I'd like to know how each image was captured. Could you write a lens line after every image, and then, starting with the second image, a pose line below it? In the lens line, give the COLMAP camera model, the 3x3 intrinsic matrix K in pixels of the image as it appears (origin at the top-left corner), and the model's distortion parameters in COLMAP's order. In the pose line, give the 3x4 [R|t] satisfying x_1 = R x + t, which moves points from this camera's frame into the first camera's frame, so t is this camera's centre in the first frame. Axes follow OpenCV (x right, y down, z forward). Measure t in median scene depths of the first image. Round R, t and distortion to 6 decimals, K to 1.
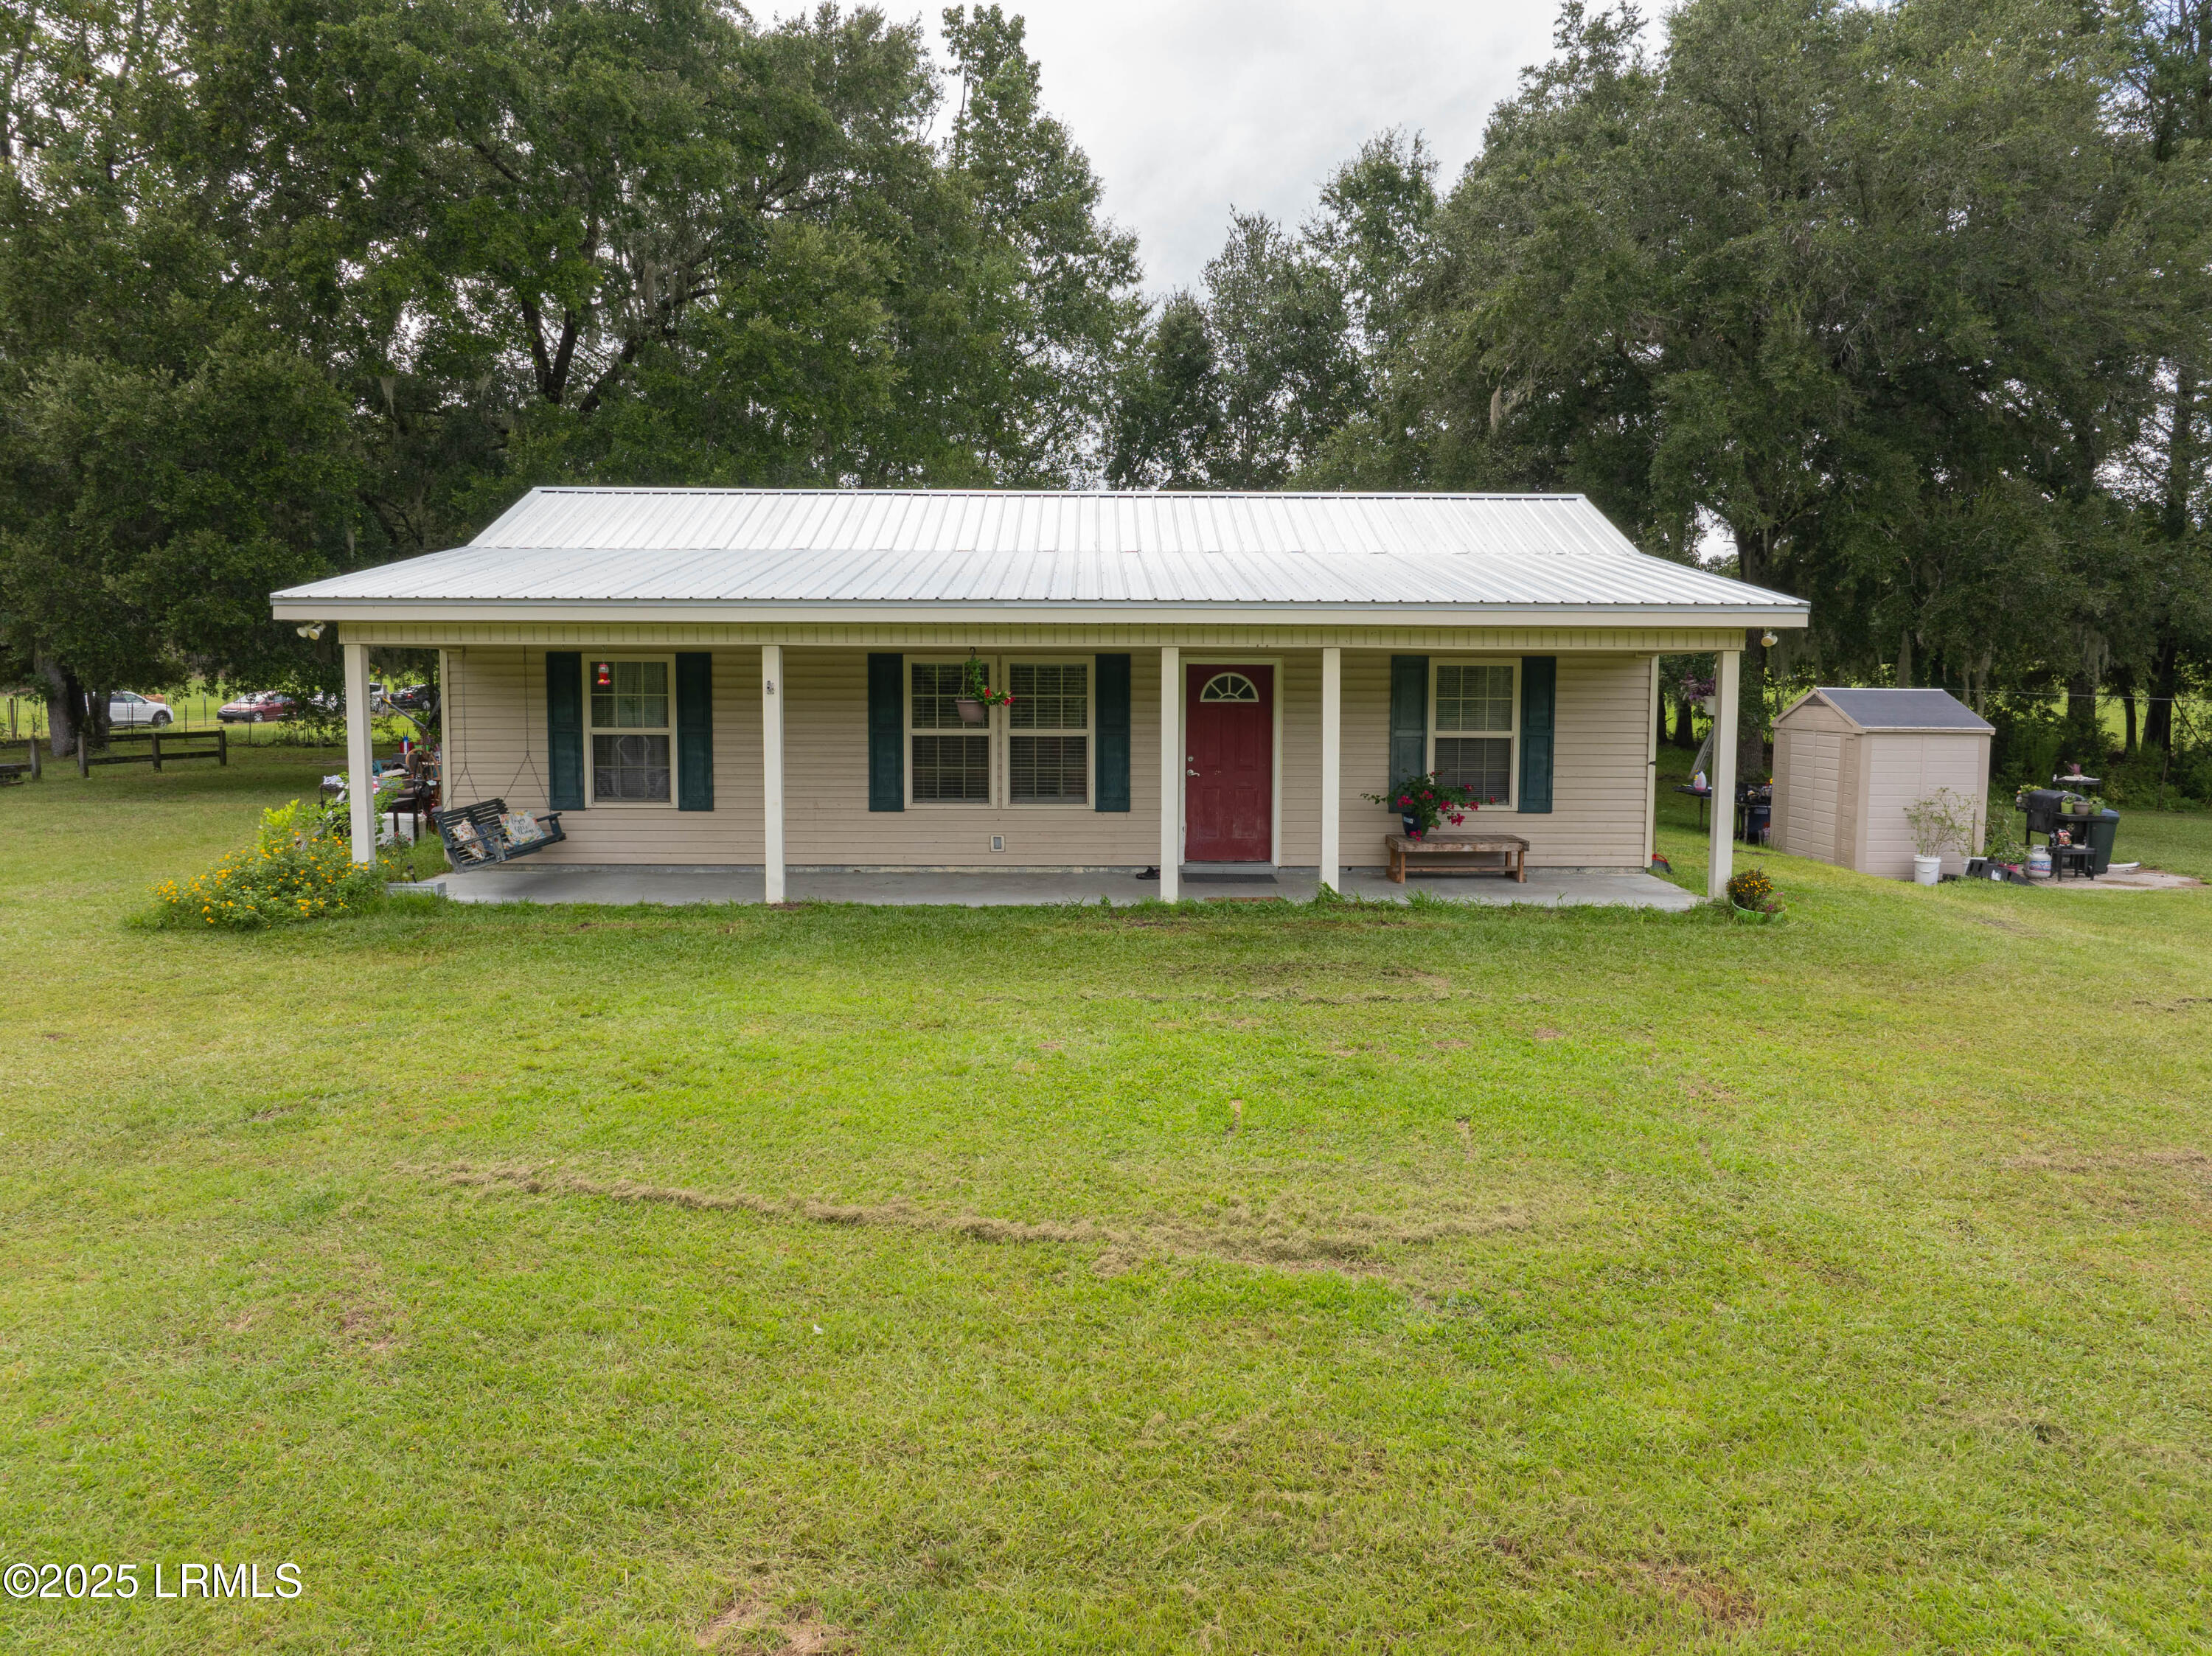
lens RADIAL K [[1555.7, 0, 1117.2], [0, 1555.7, 820.2], [0, 0, 1]] dist [-0.045182, 0.008627]
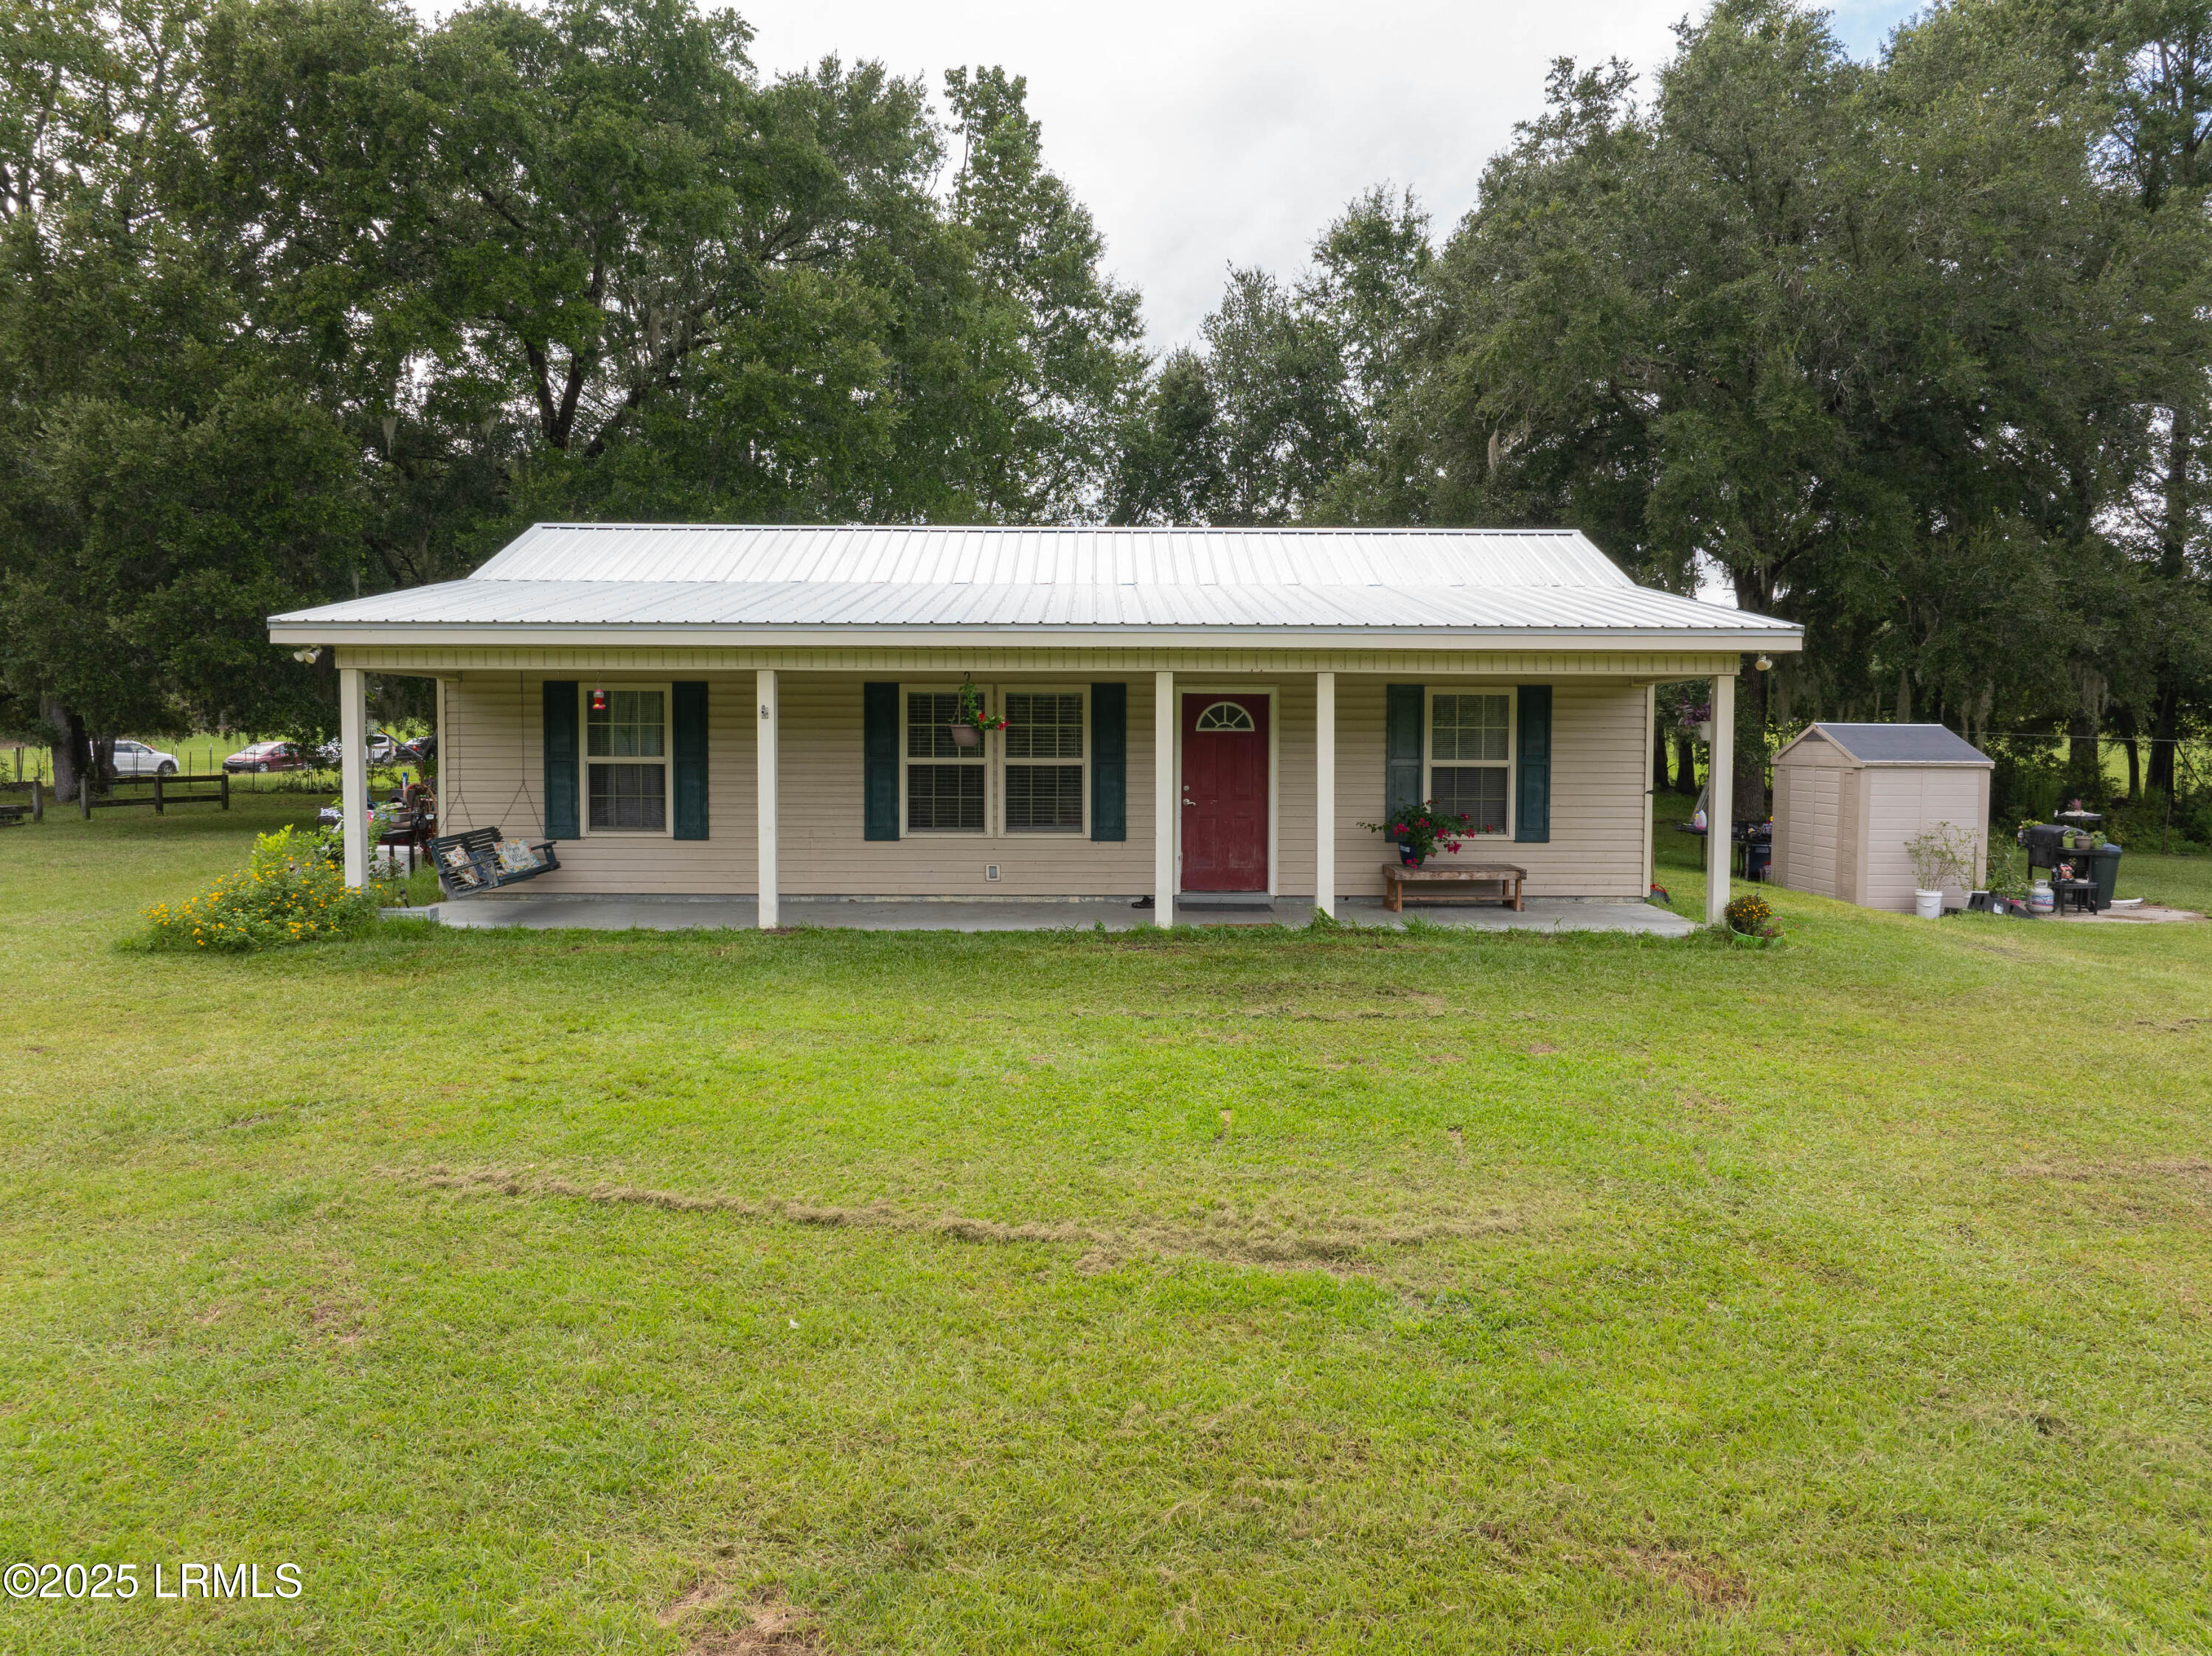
lens RADIAL K [[1555.7, 0, 1117.2], [0, 1555.7, 820.2], [0, 0, 1]] dist [-0.045182, 0.008627]
pose [[0.999995, -0.000114, -0.003268, 0.007854], [-0.000008, 0.999314, -0.037023, 0.023748], [0.003270, 0.037022, 0.999309, 0.003526]]
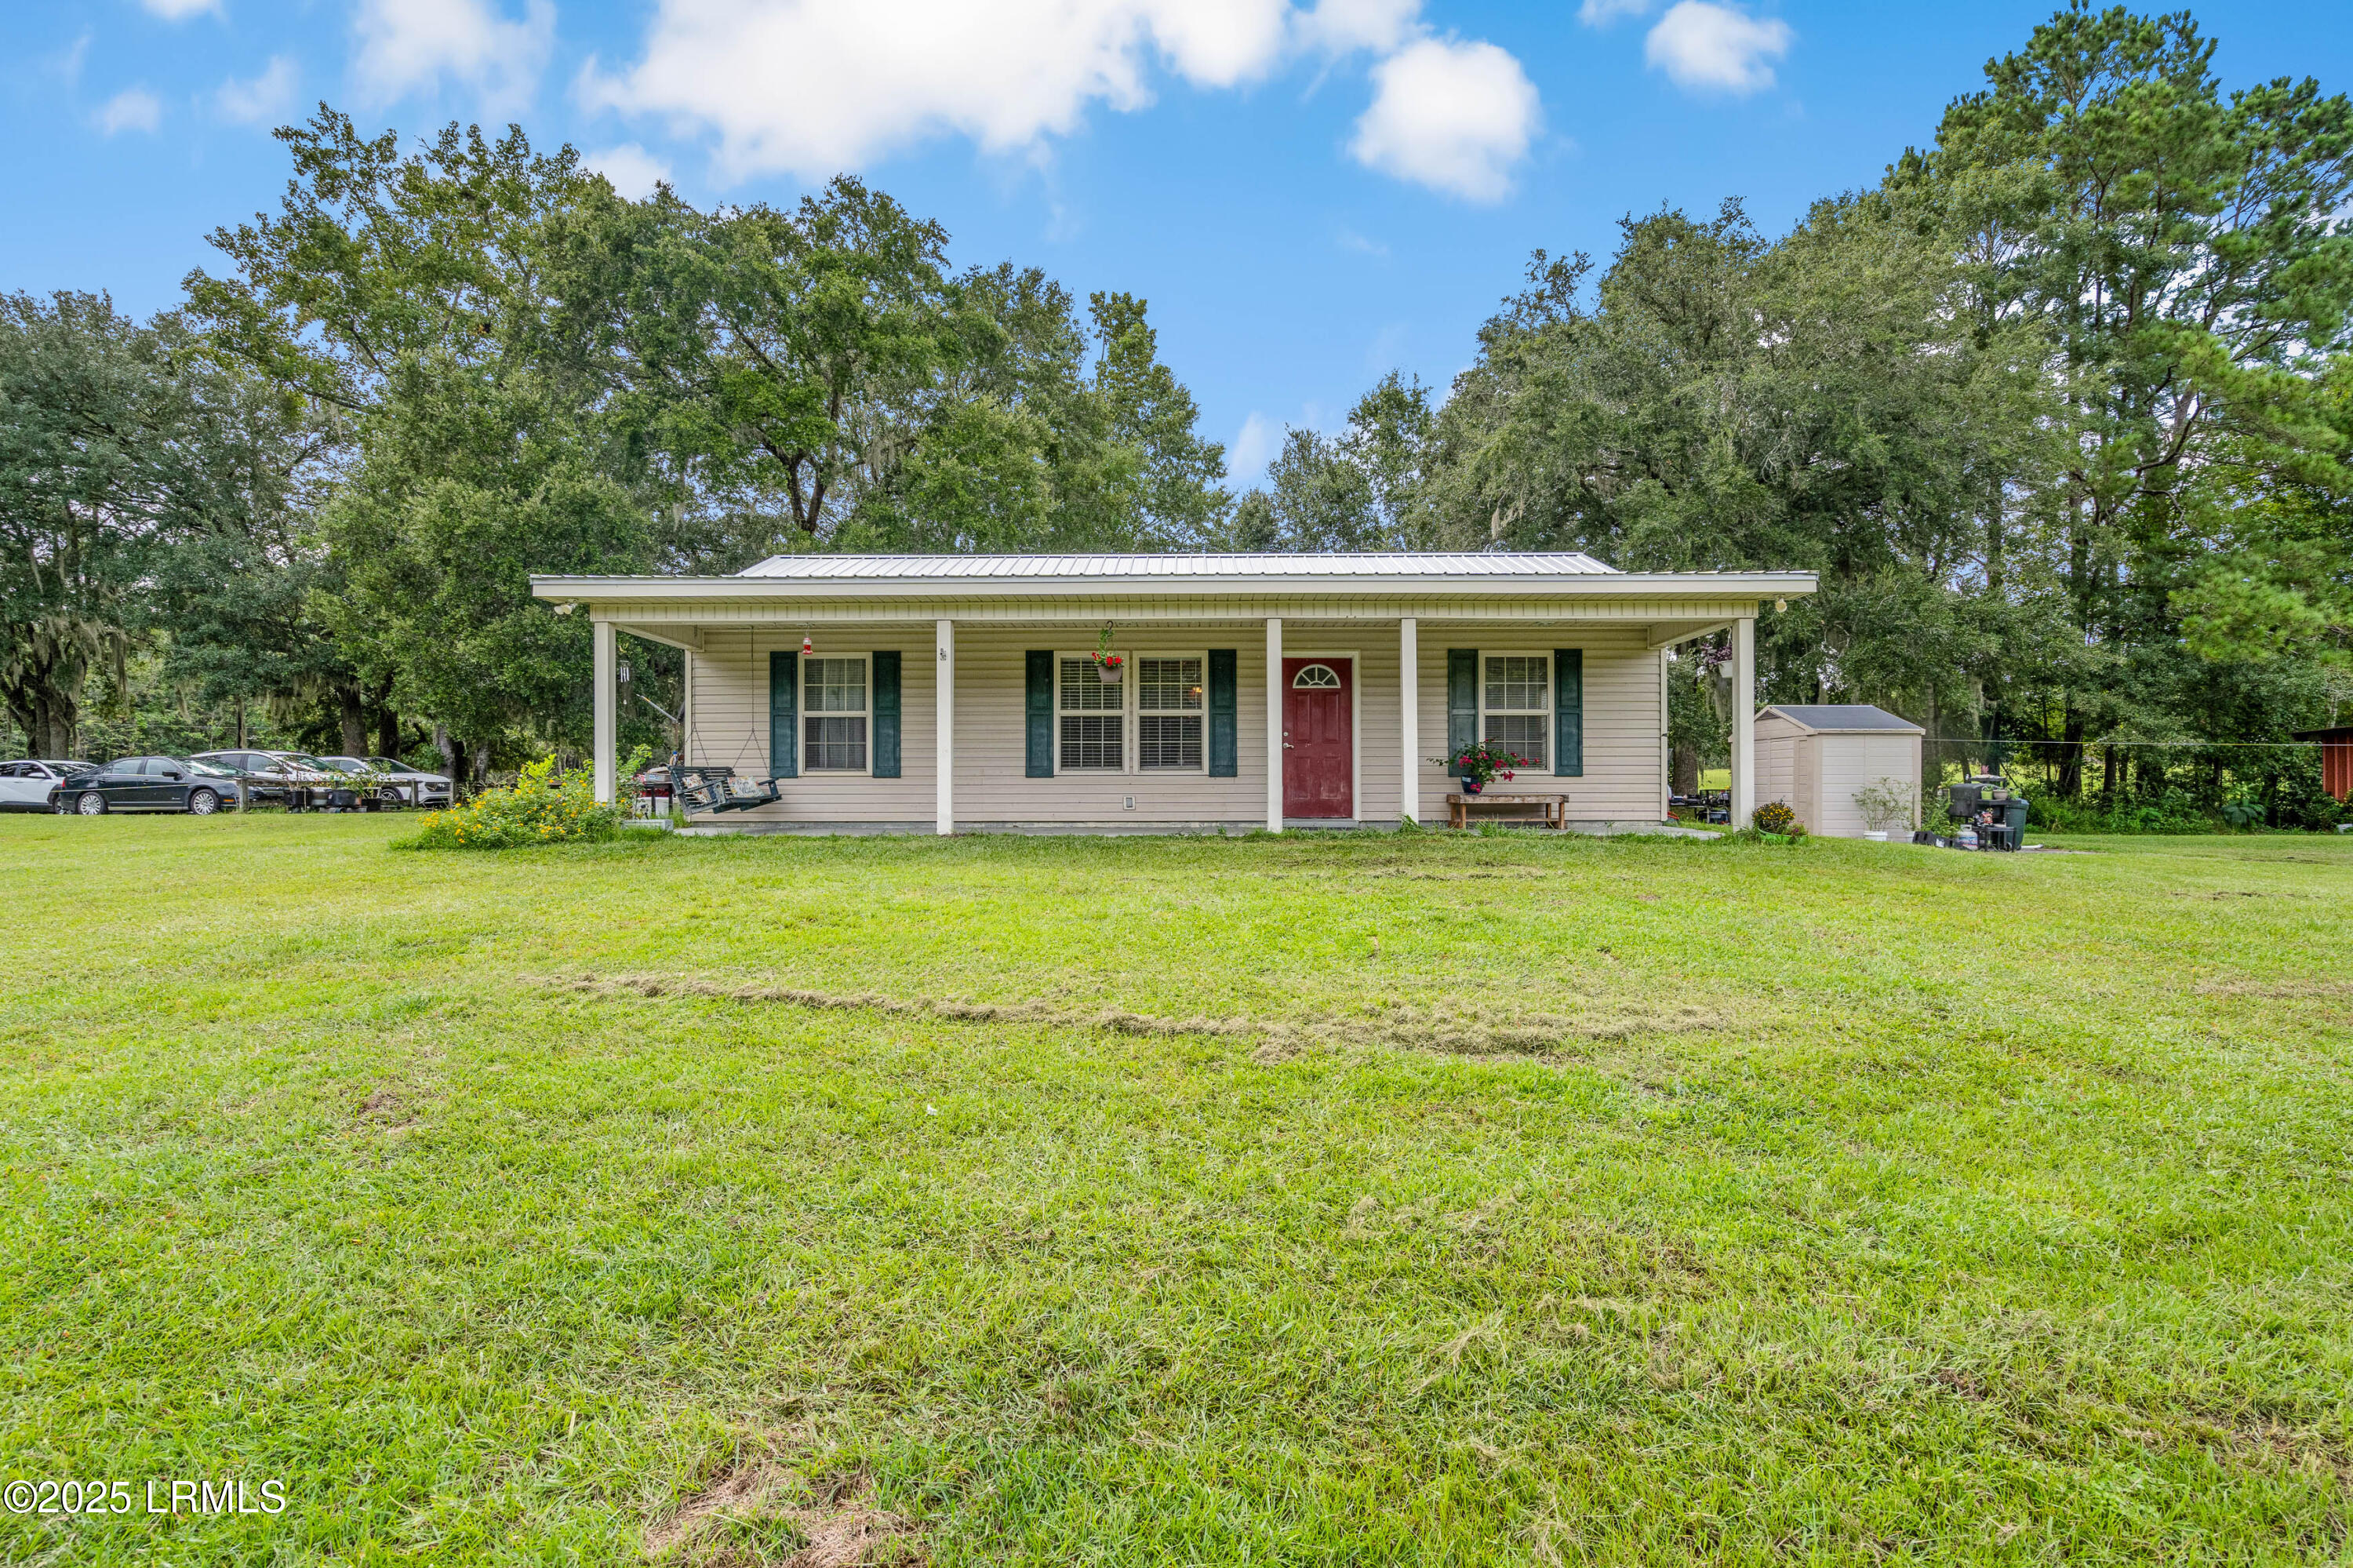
lens RADIAL K [[1054.4, 0, 1175.4], [0, 1054.4, 791.6], [0, 0, 1]] dist [-0.025959, 0.034041]
pose [[0.999641, -0.005371, -0.026266, -0.024362], [0.002878, 0.995564, -0.094046, 0.110469], [0.026655, 0.093937, 0.995221, 0.220849]]
